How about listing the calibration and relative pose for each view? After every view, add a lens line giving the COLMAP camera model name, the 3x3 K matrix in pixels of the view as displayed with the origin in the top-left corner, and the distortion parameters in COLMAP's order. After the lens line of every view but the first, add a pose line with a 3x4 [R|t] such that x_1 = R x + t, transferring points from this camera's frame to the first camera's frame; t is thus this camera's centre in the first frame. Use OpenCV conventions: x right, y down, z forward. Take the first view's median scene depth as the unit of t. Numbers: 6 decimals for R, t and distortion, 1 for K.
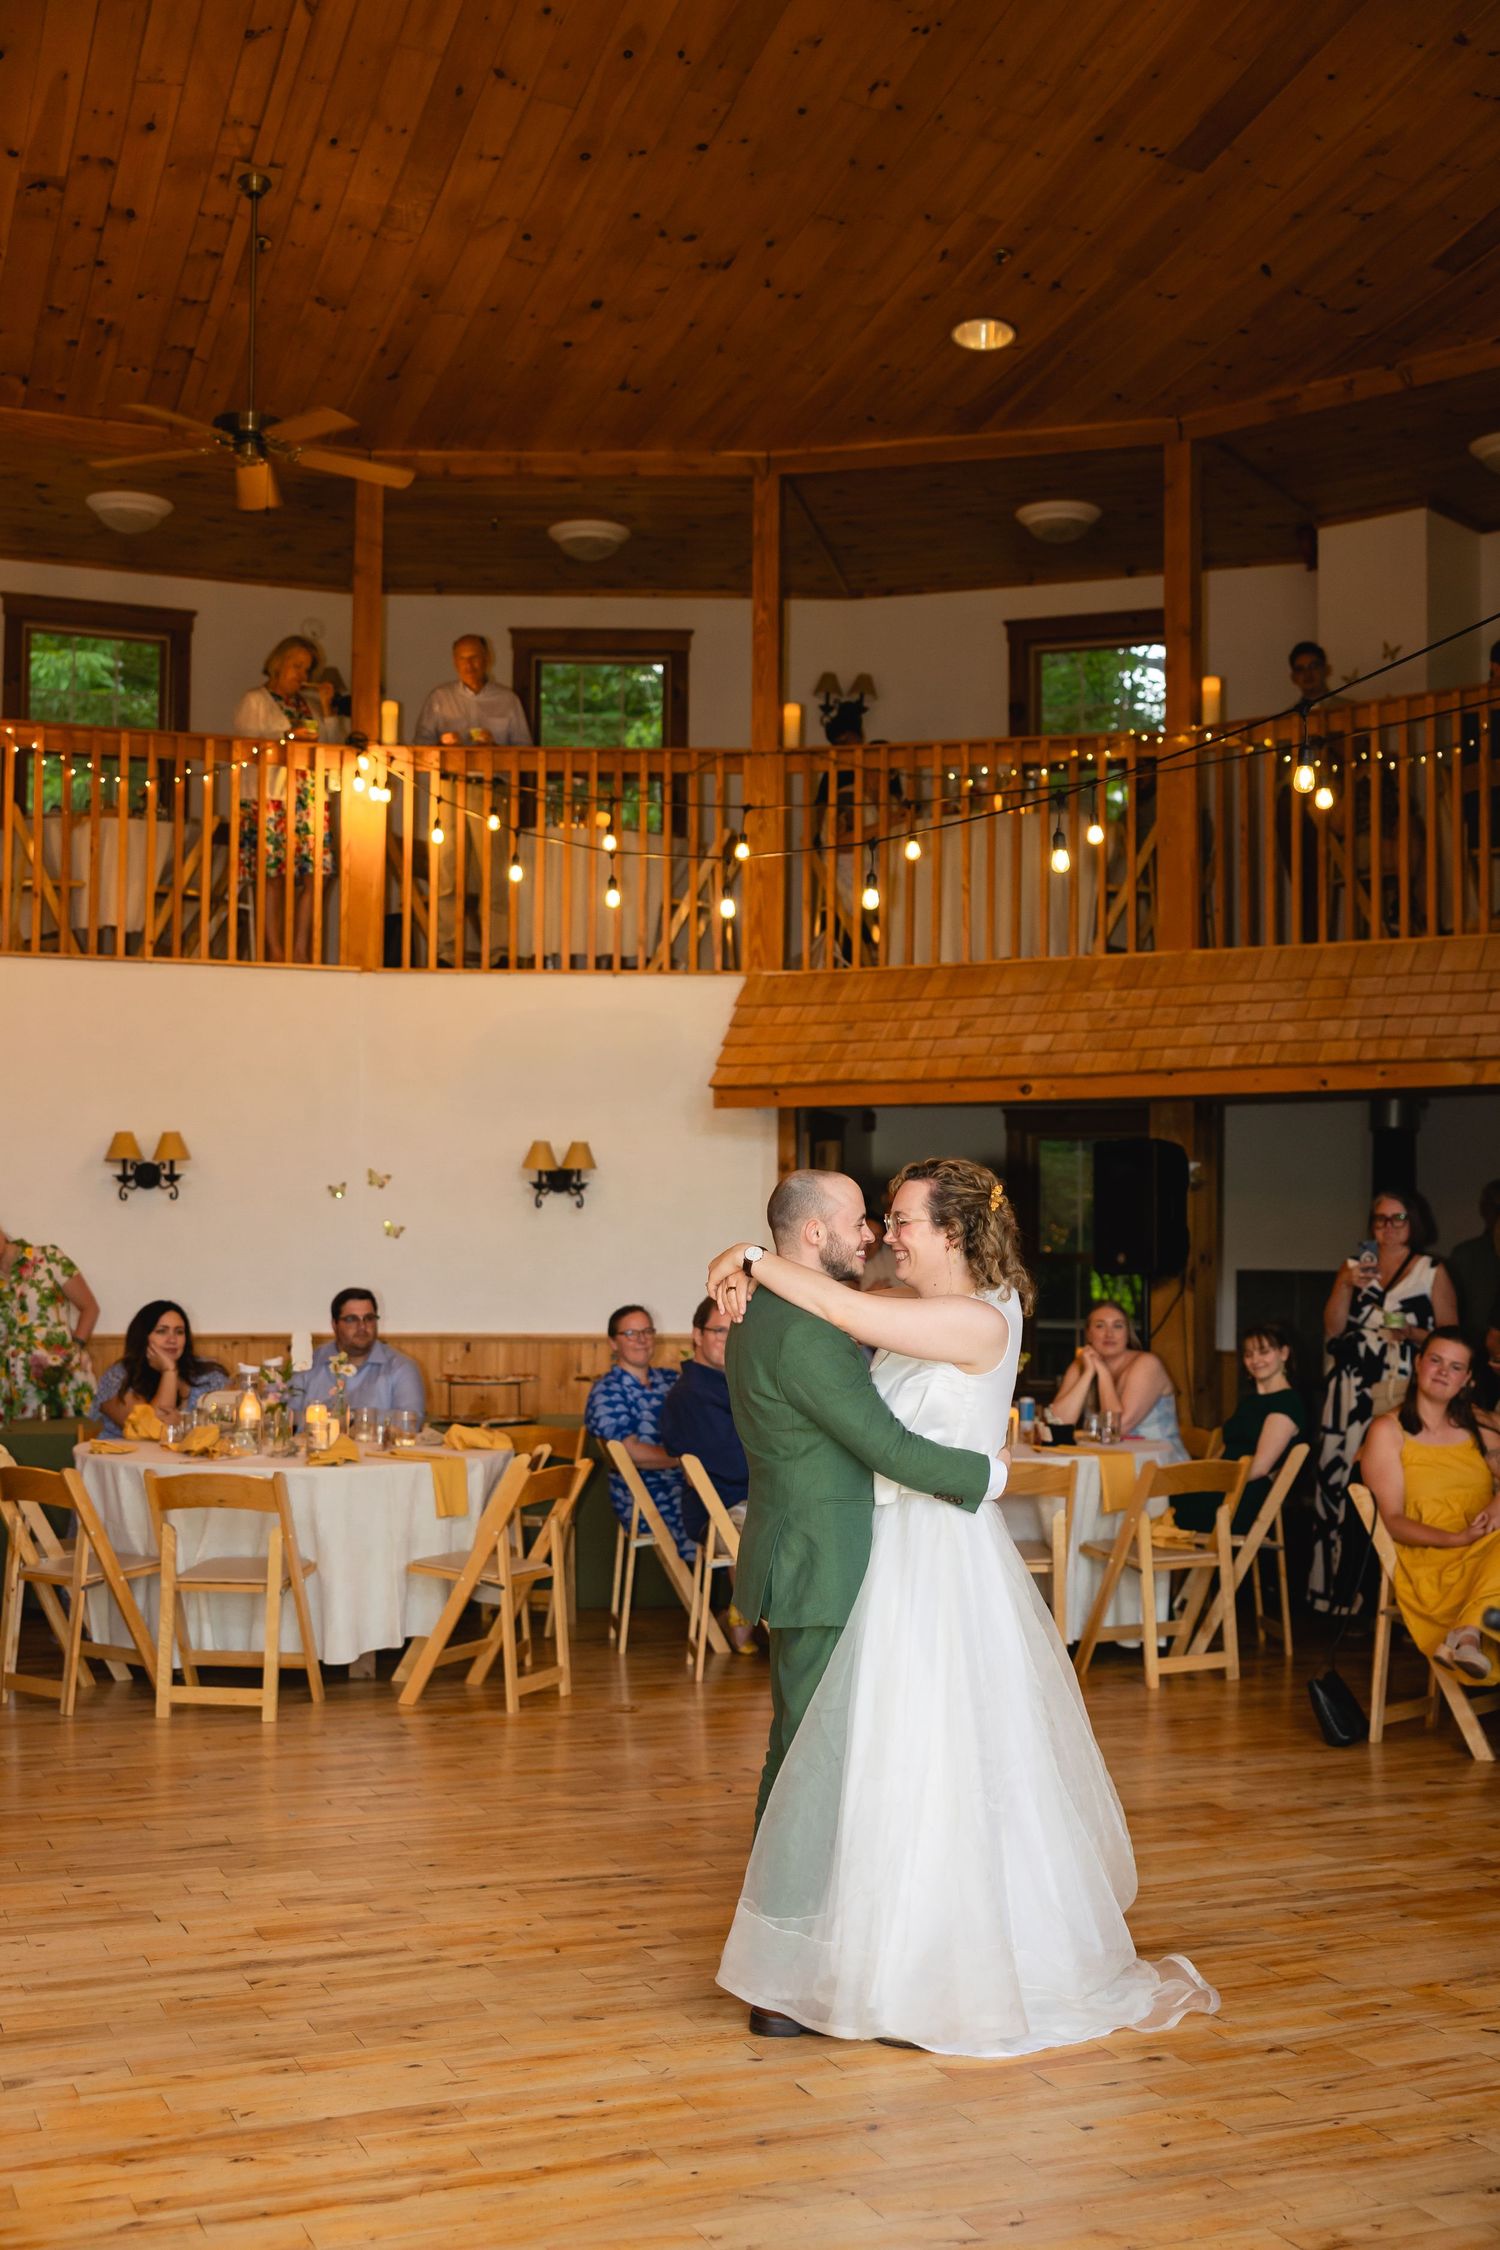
lens RADIAL K [[2552.9, 0, 741.1], [0, 2552.9, 1138.4], [0, 0, 1]] dist [-0.026407, 0.000000]
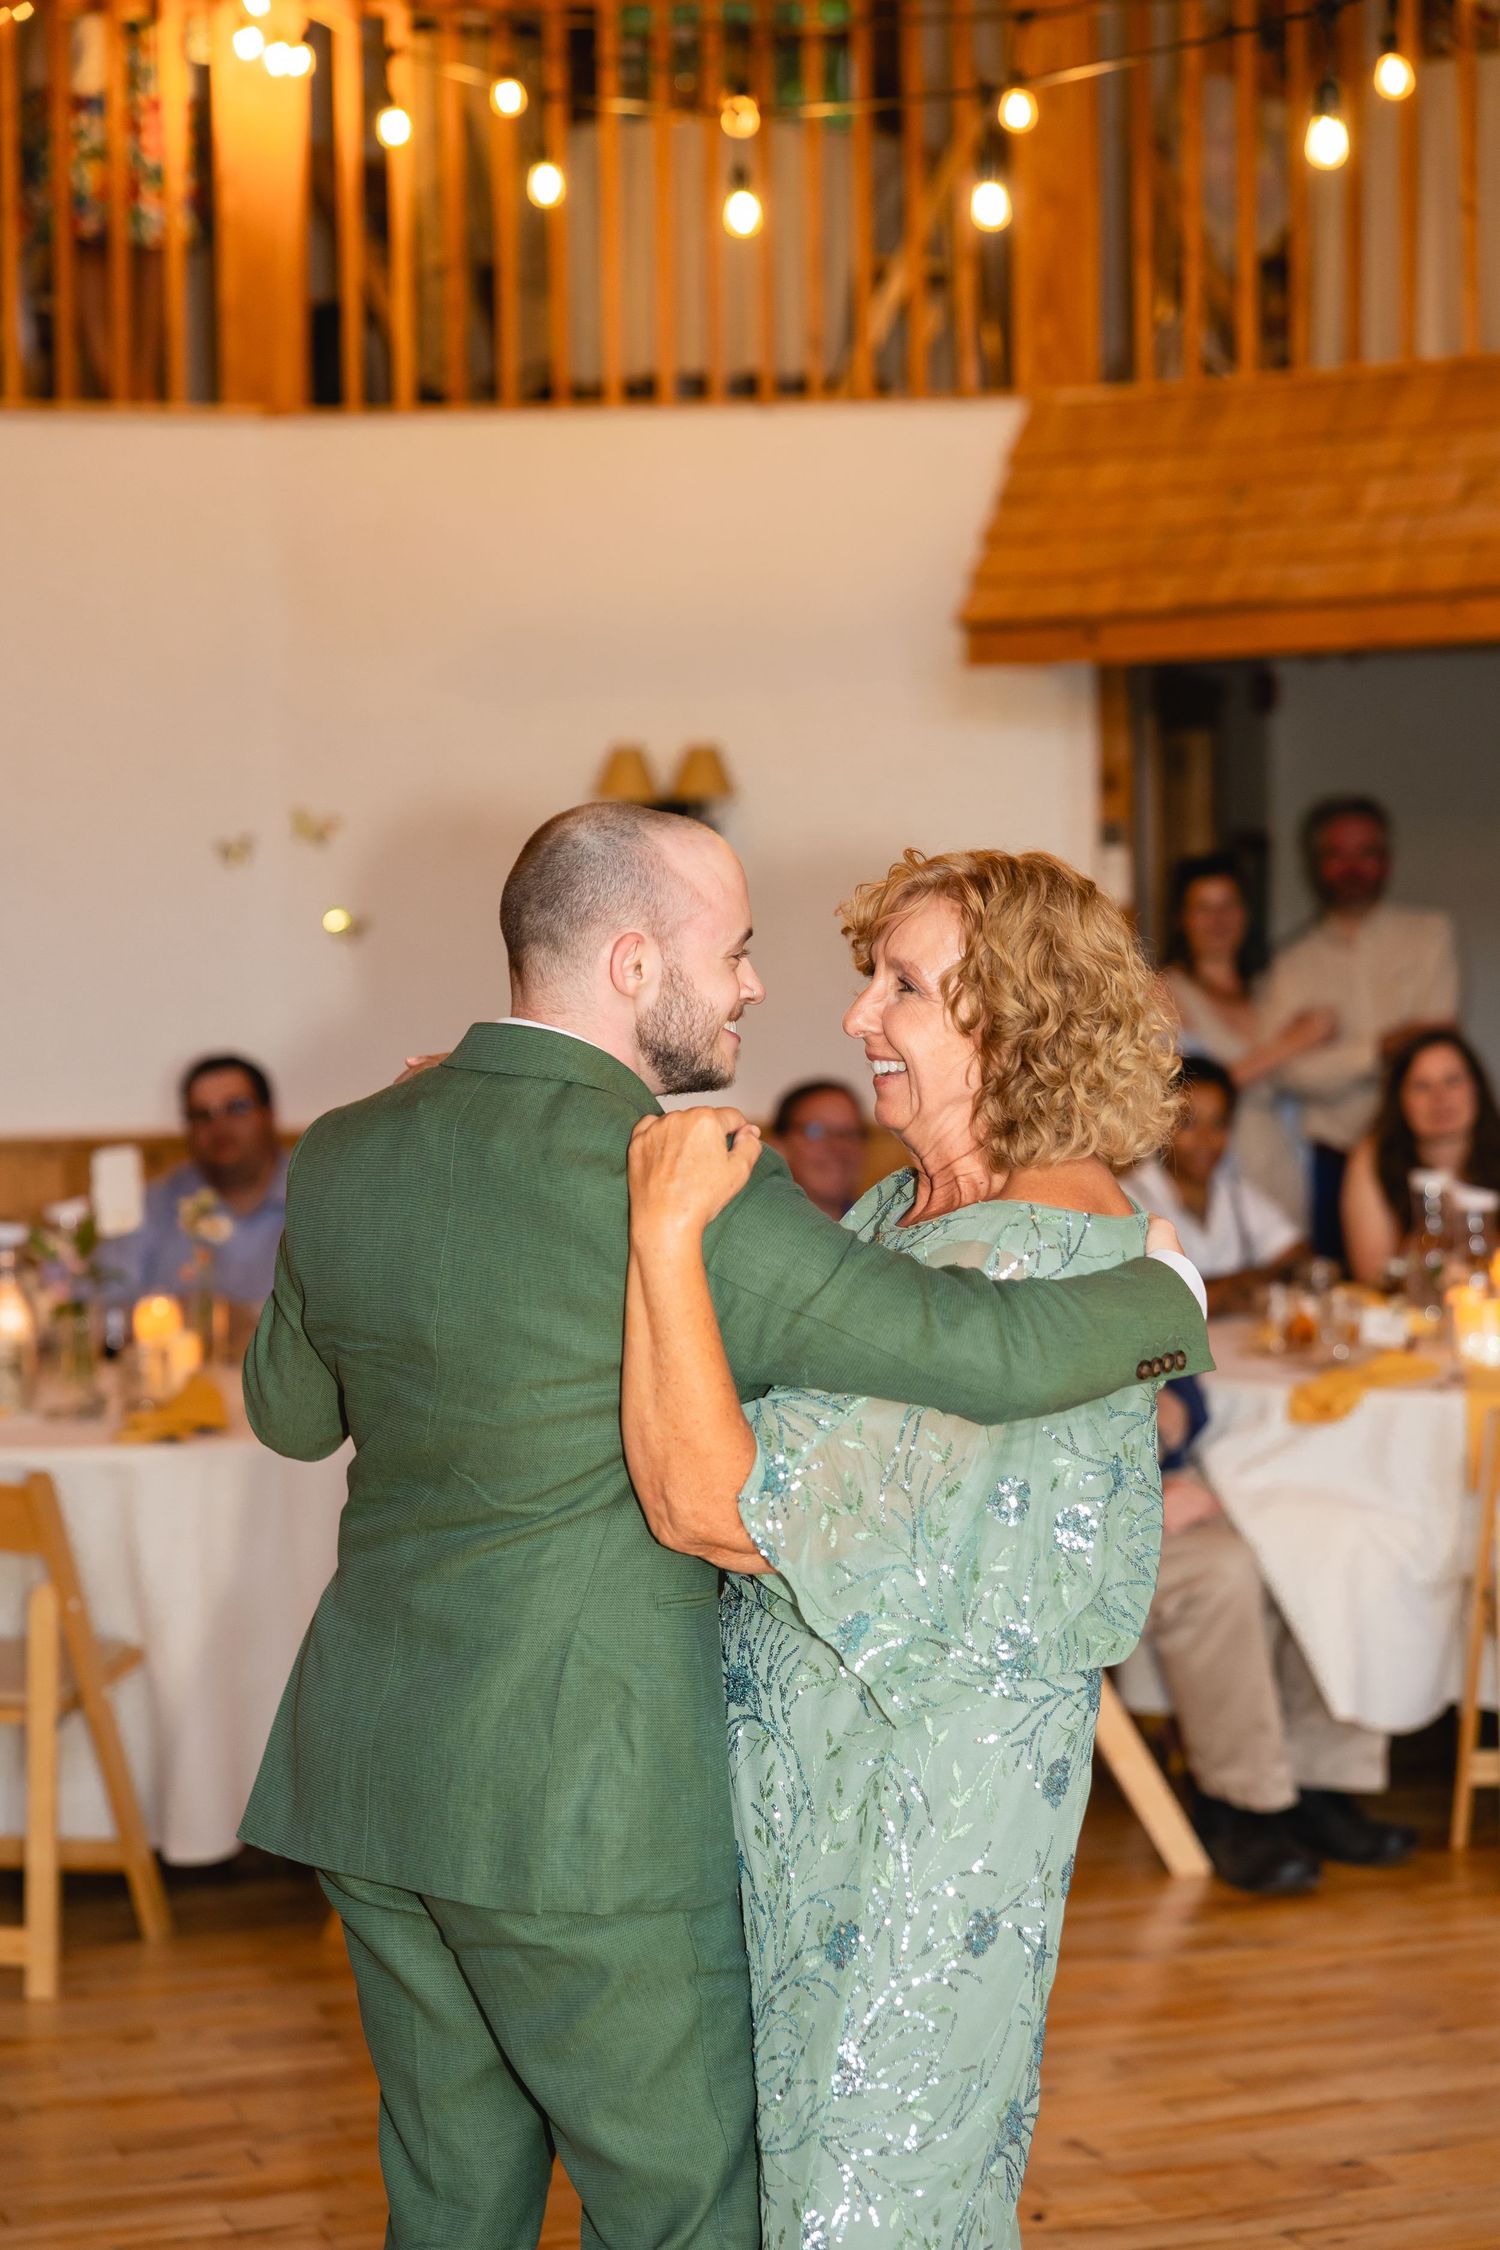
lens RADIAL K [[4078.9, 0, 737.8], [0, 4078.9, 1113.8], [0, 0, 1]] dist [0.044479, 0.000000]
pose [[0.997440, -0.019313, -0.068851, -0.002361], [0.025403, 0.995735, 0.088691, 0.003263], [0.066844, -0.090213, 0.993677, 0.209179]]
